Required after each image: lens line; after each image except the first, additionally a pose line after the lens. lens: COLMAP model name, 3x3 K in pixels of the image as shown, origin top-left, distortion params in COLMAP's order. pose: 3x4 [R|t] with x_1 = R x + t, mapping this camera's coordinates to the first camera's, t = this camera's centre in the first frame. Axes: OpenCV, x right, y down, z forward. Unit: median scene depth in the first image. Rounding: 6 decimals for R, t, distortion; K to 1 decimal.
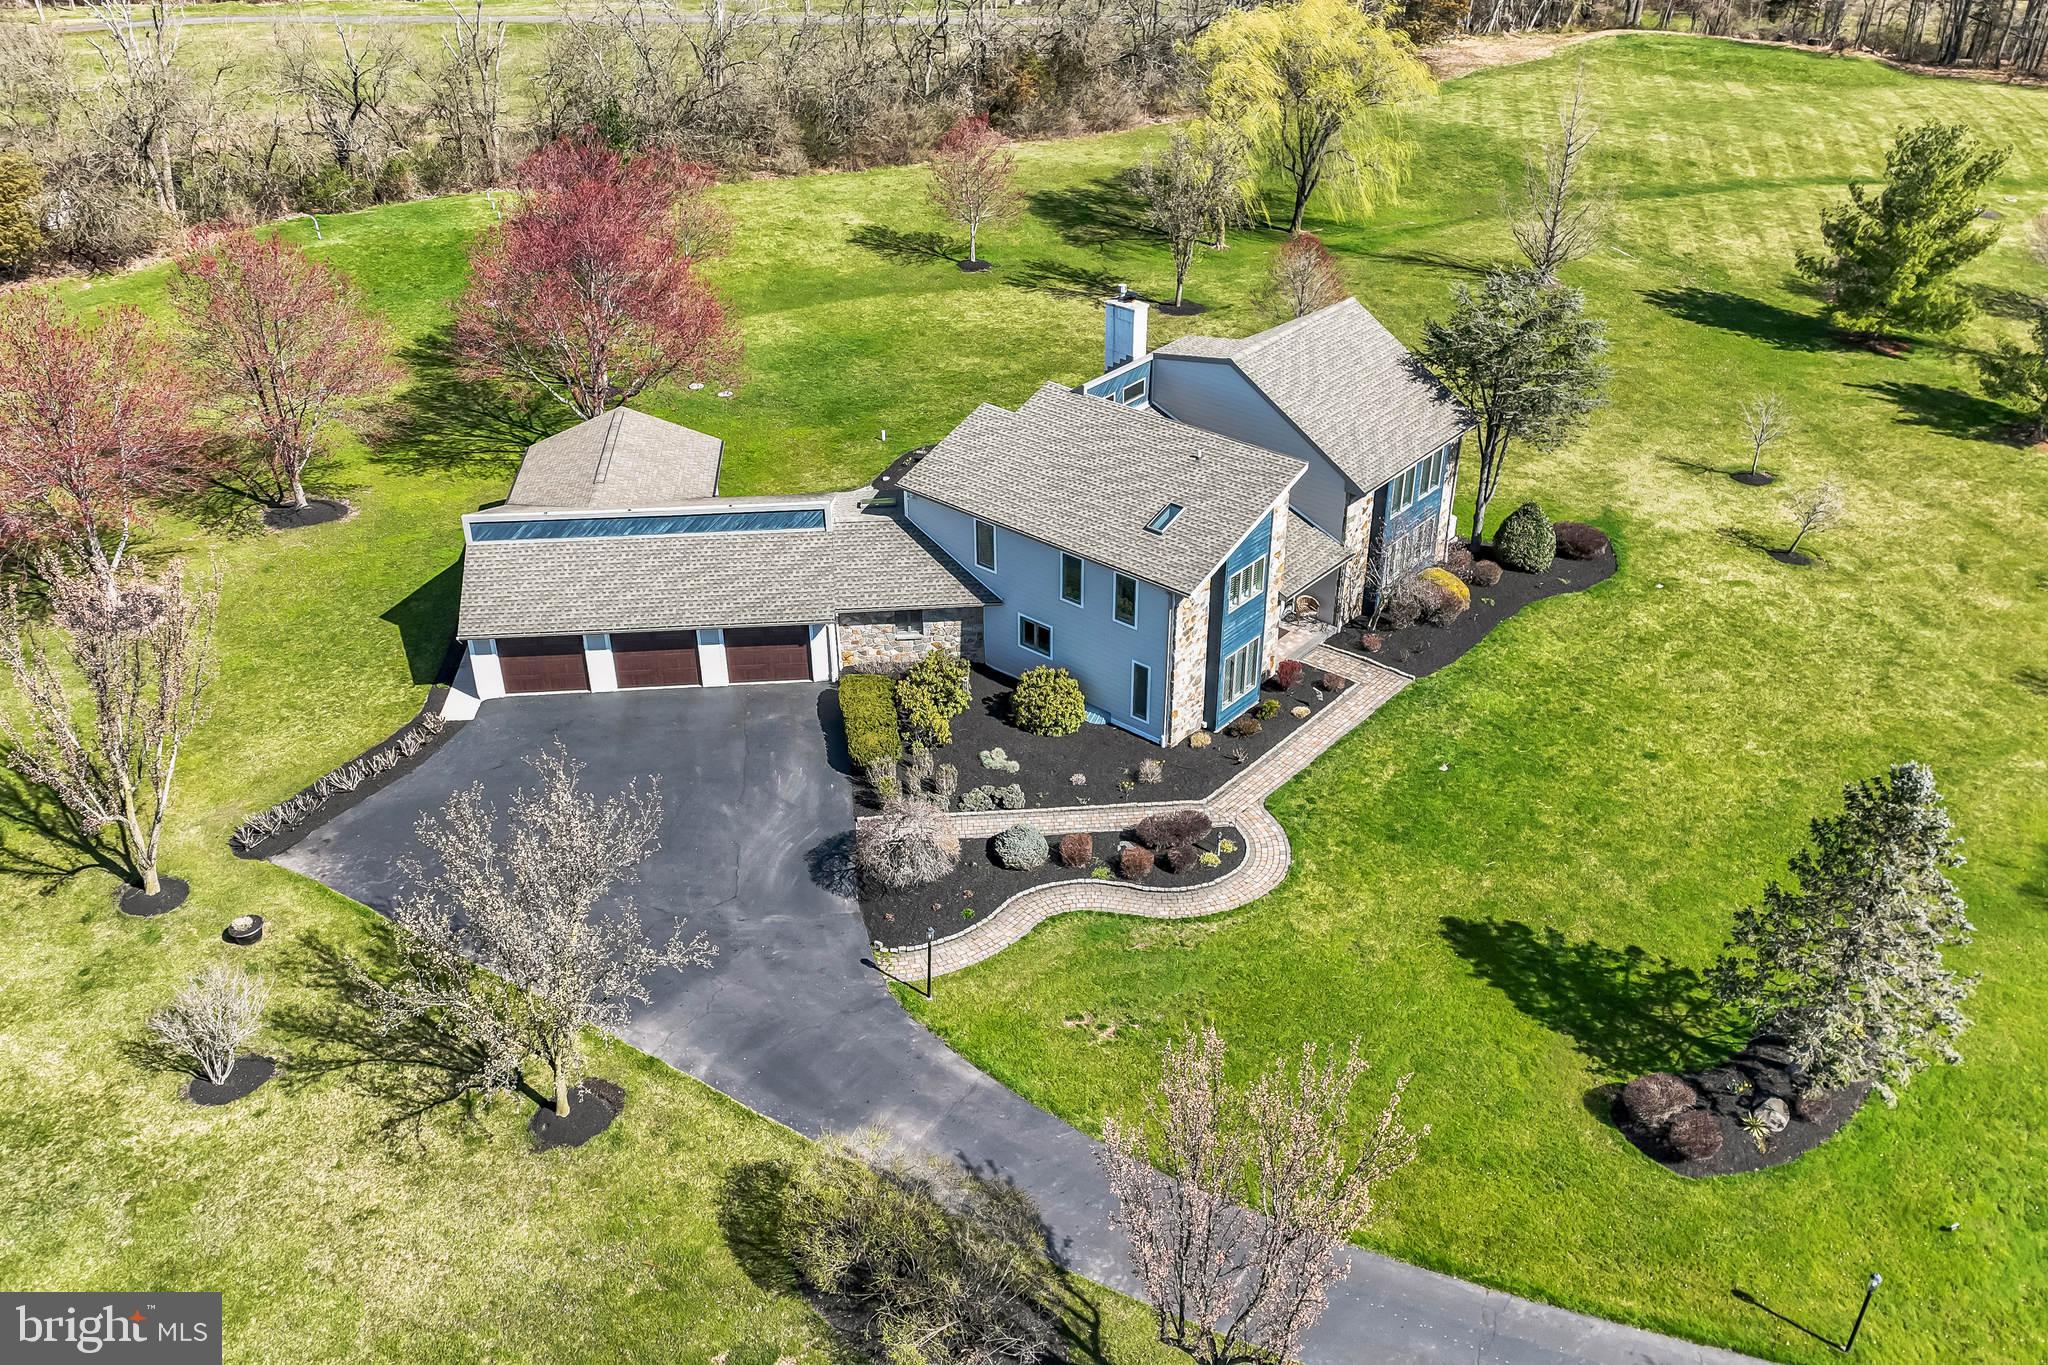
lens RADIAL K [[1764.1, 0, 1053.5], [0, 1764.1, 682.2], [0, 0, 1]] dist [0.017372, -0.009789]
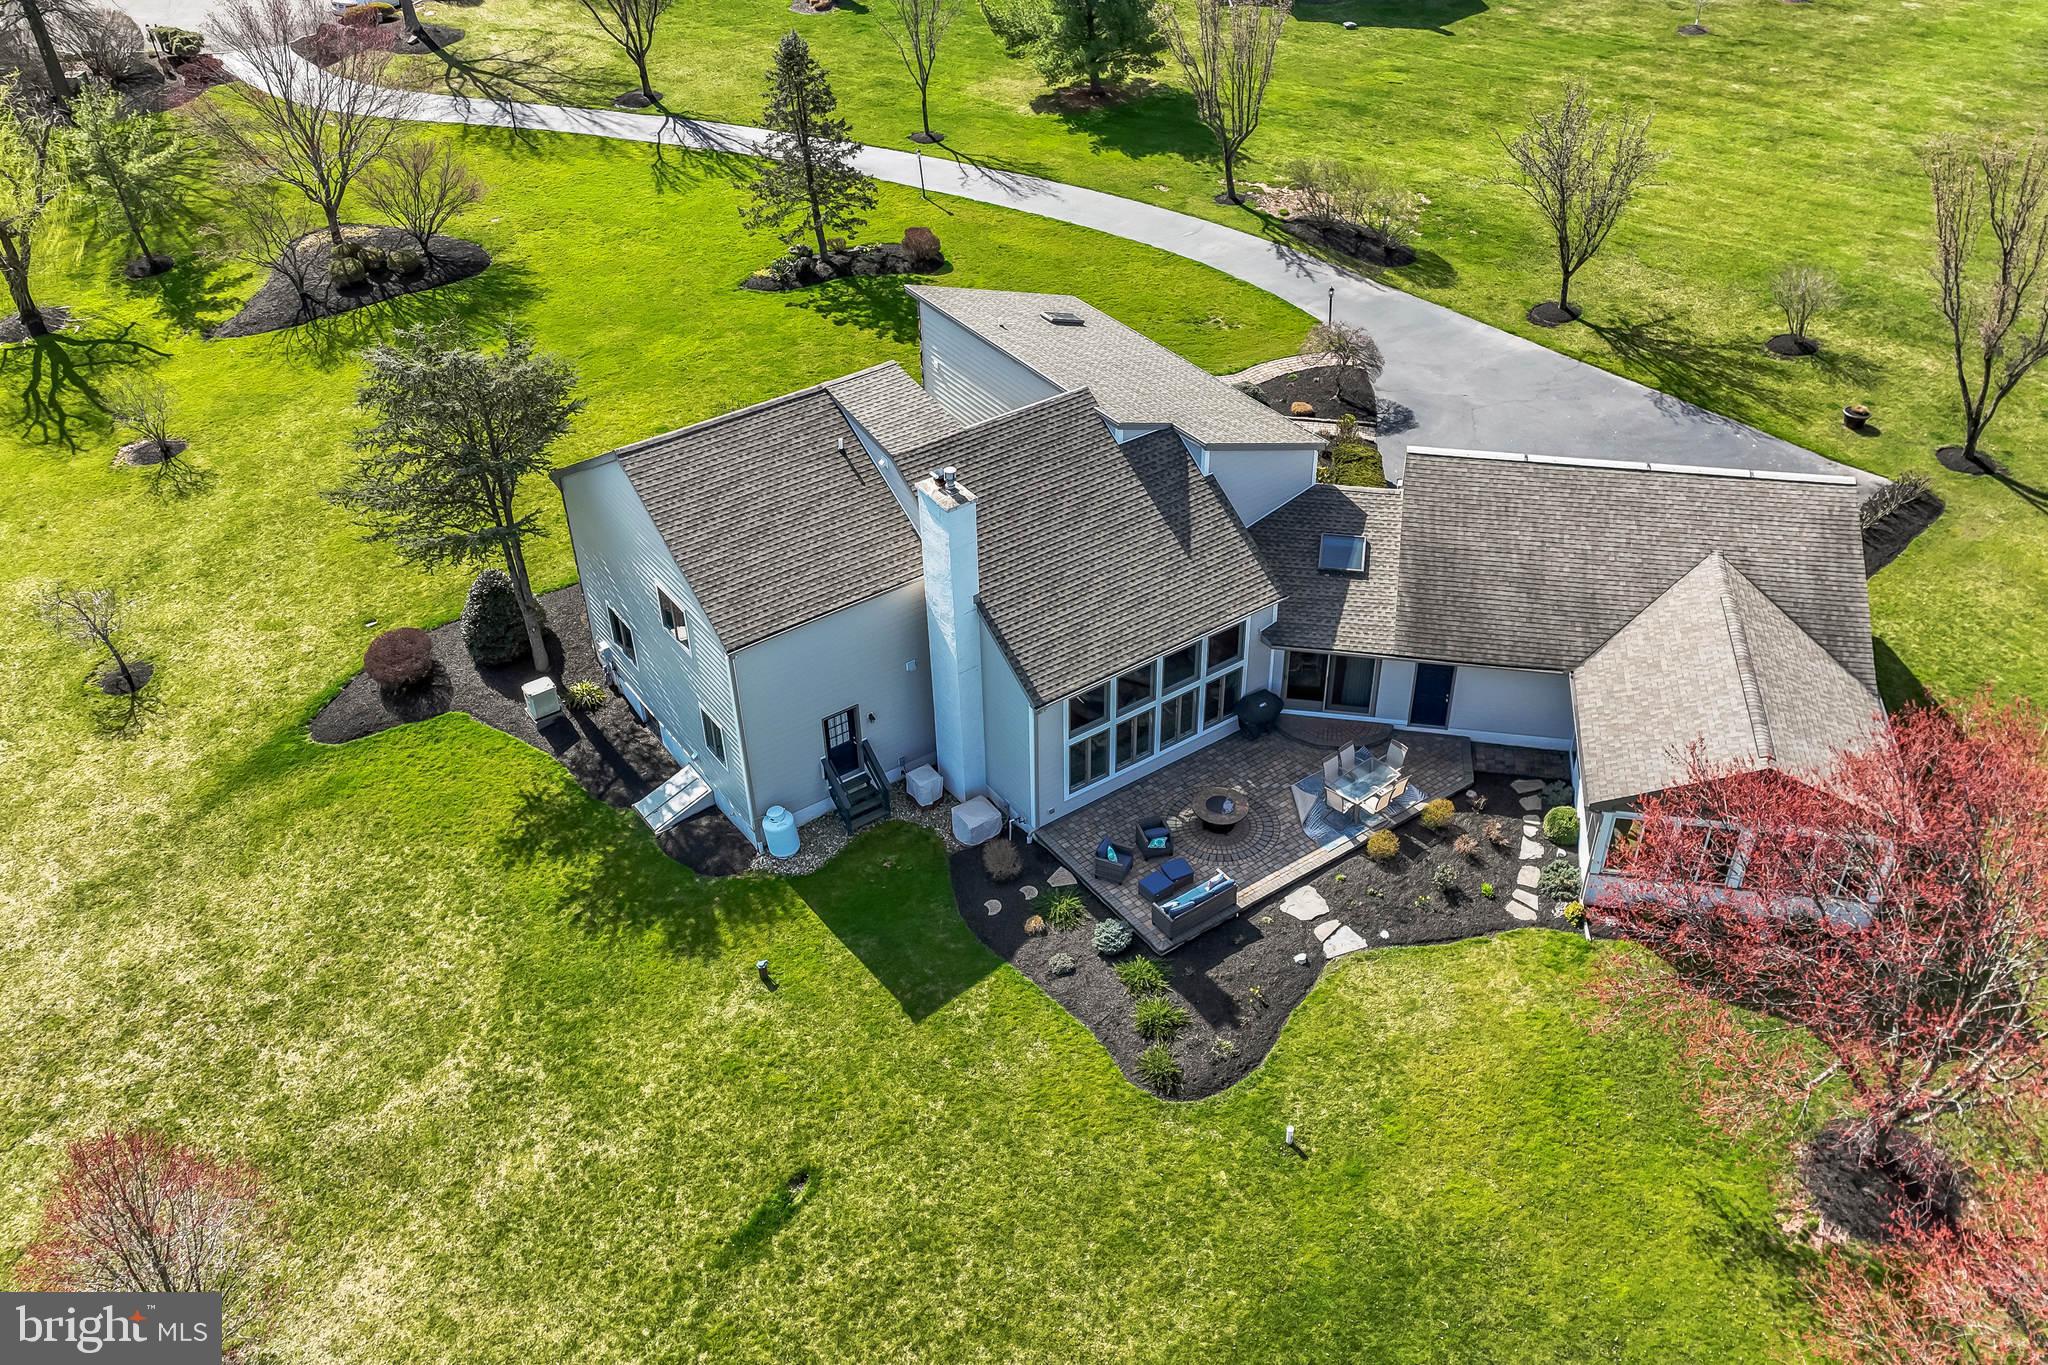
lens RADIAL K [[1775.6, 0, 1048.8], [0, 1775.6, 676.4], [0, 0, 1]] dist [0.008255, -0.010086]
pose [[-0.965720, -0.143545, 0.216288, -0.162239], [0.147519, 0.382114, 0.912265, -0.863844], [-0.213598, 0.912898, -0.347840, 1.436222]]
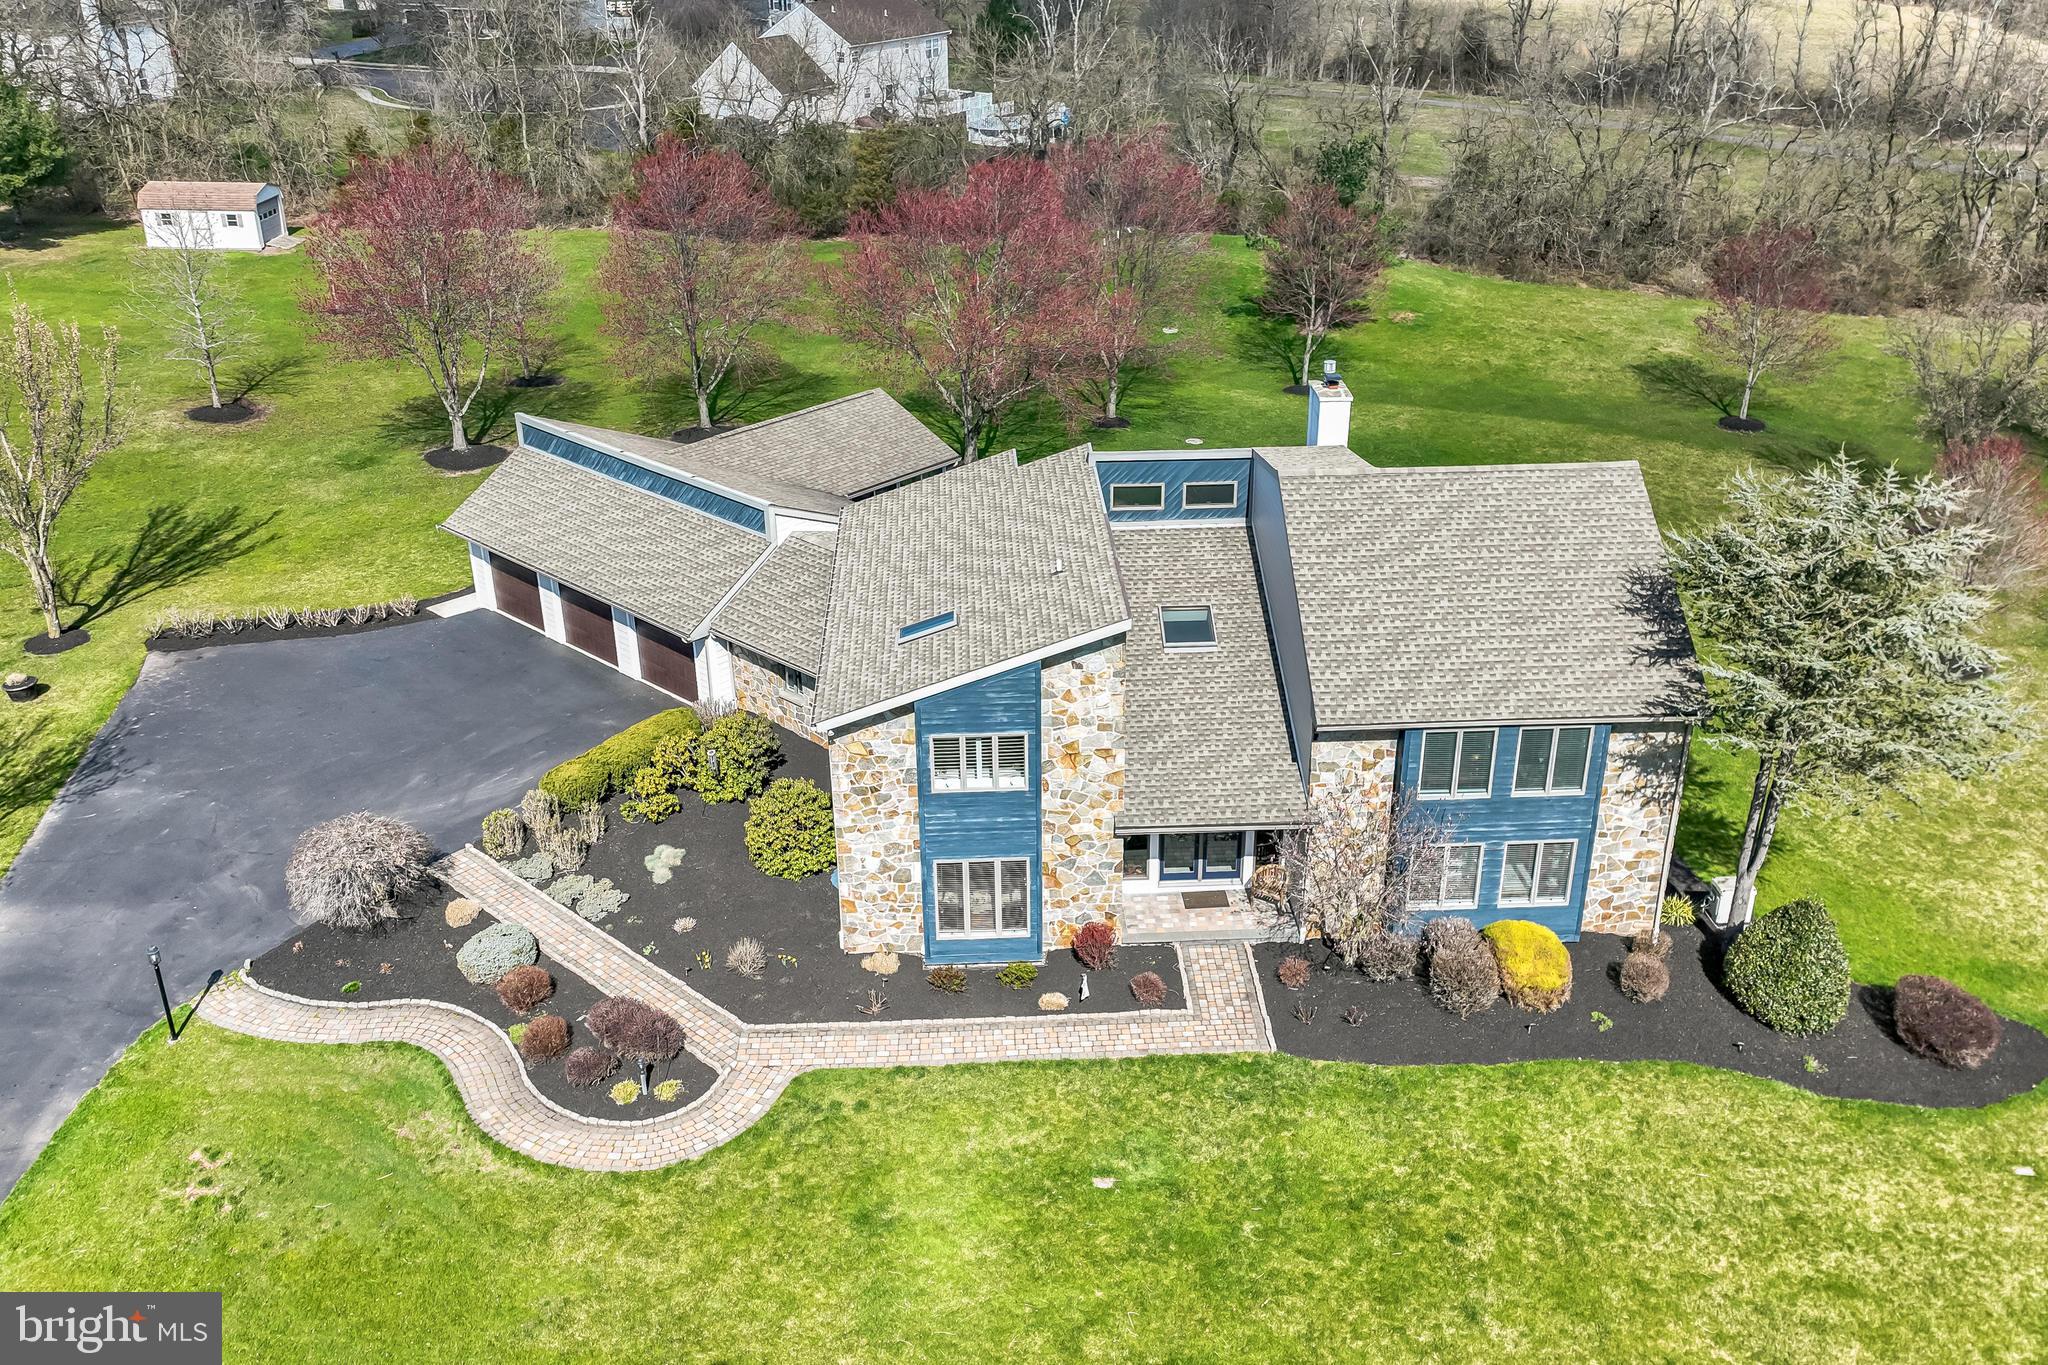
lens RADIAL K [[1775.6, 0, 1048.8], [0, 1775.6, 676.4], [0, 0, 1]] dist [0.008255, -0.010086]
pose [[0.675809, 0.318464, -0.664728, 0.513879], [-0.379240, 0.923547, 0.056900, -0.123251], [0.632028, 0.213638, 0.744915, 0.497791]]
